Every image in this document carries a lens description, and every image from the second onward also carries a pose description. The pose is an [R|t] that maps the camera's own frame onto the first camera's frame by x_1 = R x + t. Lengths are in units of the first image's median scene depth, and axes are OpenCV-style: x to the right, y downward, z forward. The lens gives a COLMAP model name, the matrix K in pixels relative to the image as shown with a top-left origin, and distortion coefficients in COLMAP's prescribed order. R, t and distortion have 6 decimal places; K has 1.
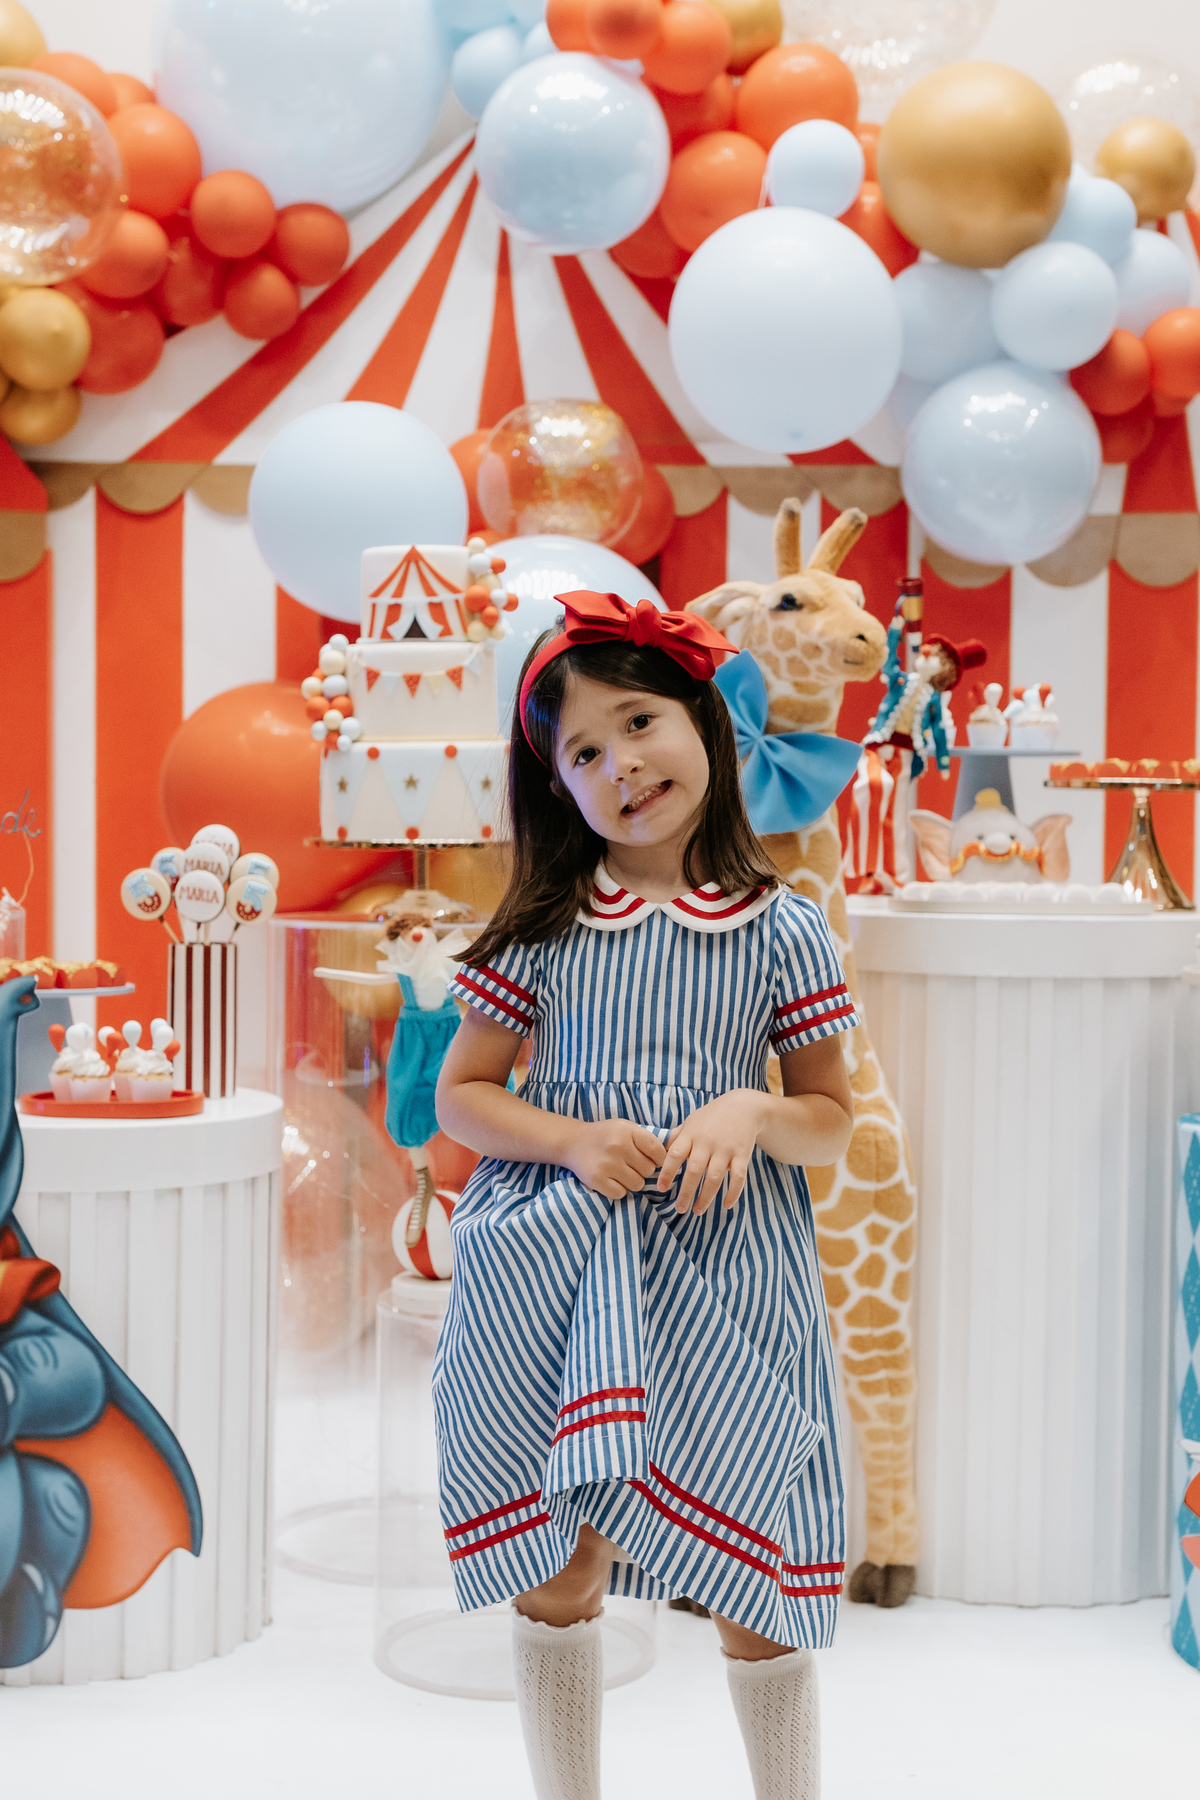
lens RADIAL K [[2508.8, 0, 579.0], [0, 2508.8, 869.4], [0, 0, 1]] dist [0.015087, 0.000000]
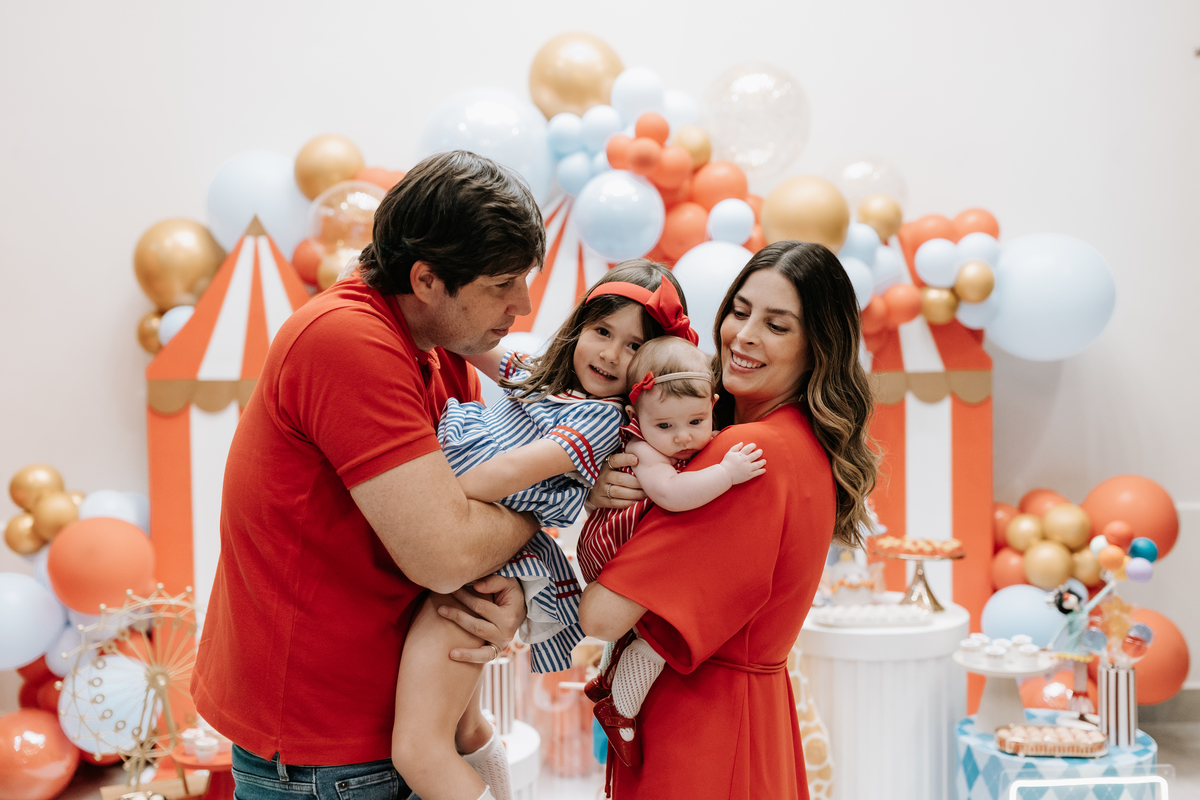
lens RADIAL K [[1168.1, 0, 603.1], [0, 1168.1, 379.7], [0, 0, 1]] dist [0.011924, 0.000000]
pose [[0.997835, -0.021053, 0.062306, -0.082112], [0.022000, 0.999652, -0.014548, -0.132642], [-0.061978, 0.015888, 0.997951, 0.007236]]
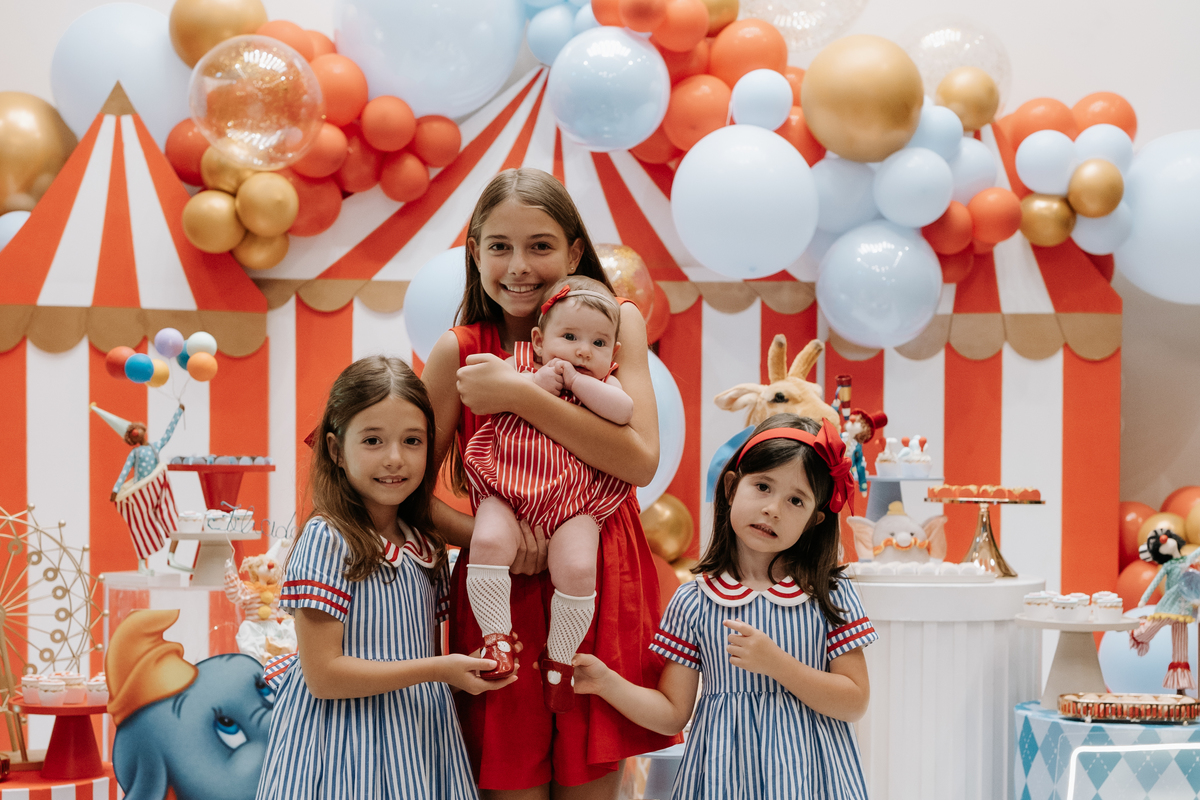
lens RADIAL K [[1795.6, 0, 586.0], [0, 1795.6, 468.7], [0, 0, 1]] dist [0.013296, 0.000000]
pose [[0.999244, -0.003879, 0.038672, -0.062077], [0.004590, 0.999822, -0.018296, -0.026006], [-0.038594, 0.018460, 0.999084, -0.125113]]
